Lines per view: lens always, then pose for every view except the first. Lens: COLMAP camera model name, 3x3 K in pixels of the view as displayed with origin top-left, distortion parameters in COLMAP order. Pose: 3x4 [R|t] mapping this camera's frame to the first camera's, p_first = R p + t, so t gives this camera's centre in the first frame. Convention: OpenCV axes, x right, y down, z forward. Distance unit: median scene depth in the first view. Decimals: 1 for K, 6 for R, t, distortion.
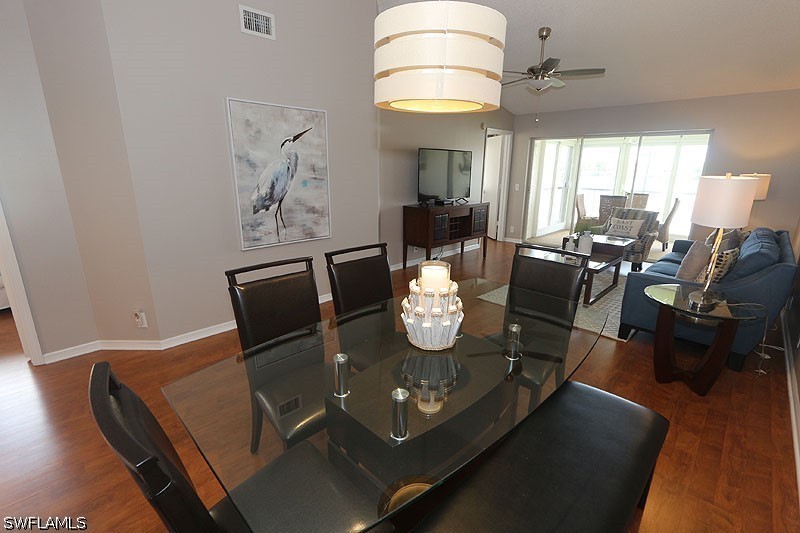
lens RADIAL K [[367.4, 0, 401.8], [0, 367.4, 268.9], [0, 0, 1]] dist [-0.014608, 0.000580]
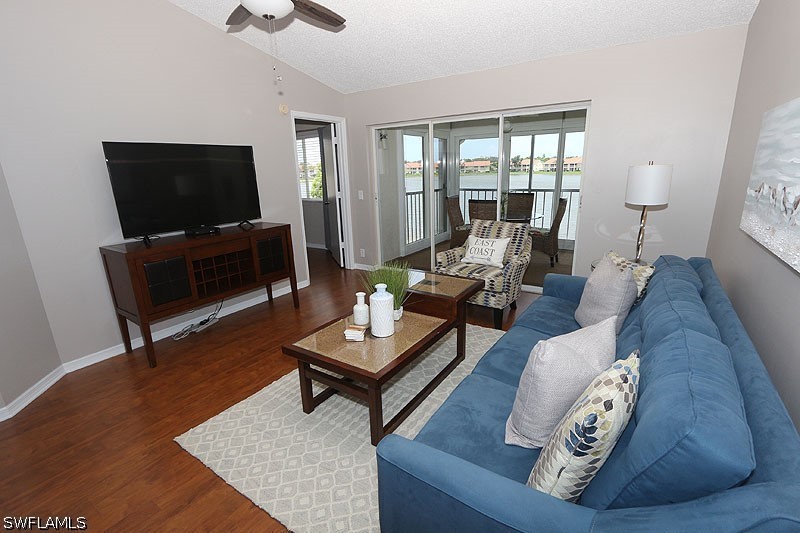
lens RADIAL K [[367.4, 0, 401.1], [0, 367.4, 265.9], [0, 0, 1]] dist [-0.014608, 0.000580]
pose [[0.983177, -0.085949, 0.161172, 0.348089], [0.088099, 0.996092, -0.006233, -0.094989], [-0.160006, 0.020328, 0.986907, 0.364108]]
